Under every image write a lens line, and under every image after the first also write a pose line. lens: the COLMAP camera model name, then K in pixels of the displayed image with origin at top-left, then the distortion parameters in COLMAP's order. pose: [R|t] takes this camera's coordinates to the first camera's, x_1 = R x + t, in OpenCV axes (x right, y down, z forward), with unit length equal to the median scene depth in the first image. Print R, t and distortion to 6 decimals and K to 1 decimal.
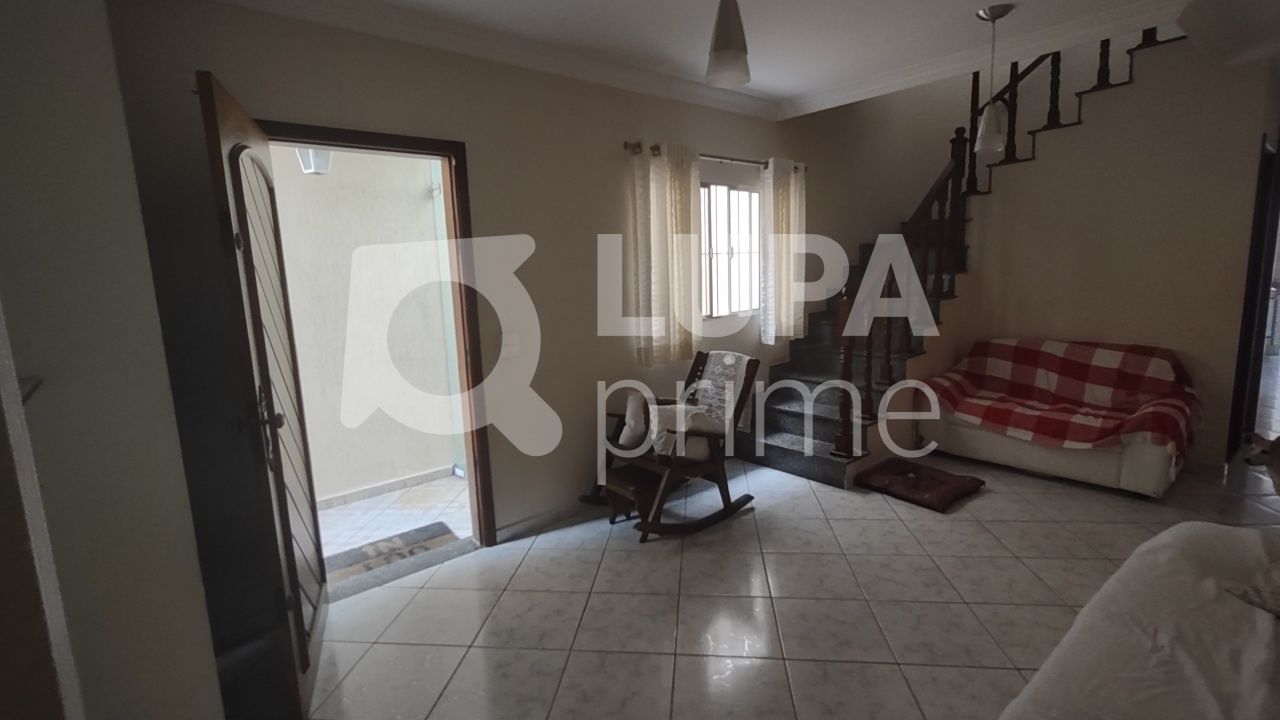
lens RADIAL K [[585.4, 0, 636.3], [0, 585.4, 357.3], [0, 0, 1]] dist [-0.000676, 0.000116]
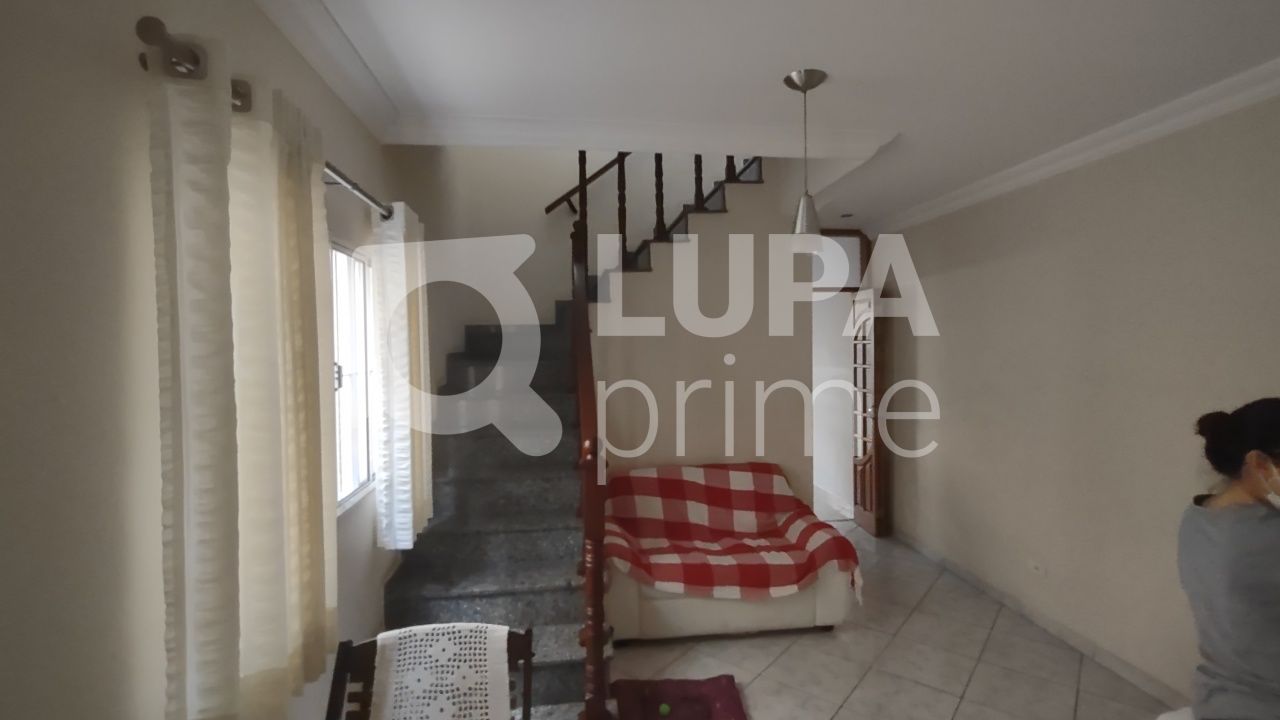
lens RADIAL K [[585.4, 0, 636.3], [0, 585.4, 357.3], [0, 0, 1]] dist [-0.000676, 0.000116]
pose [[0.547226, 0.010828, 0.836915, -0.110291], [0.120198, 0.988535, -0.091383, -0.136746], [-0.828309, 0.150603, 0.539650, 0.606319]]
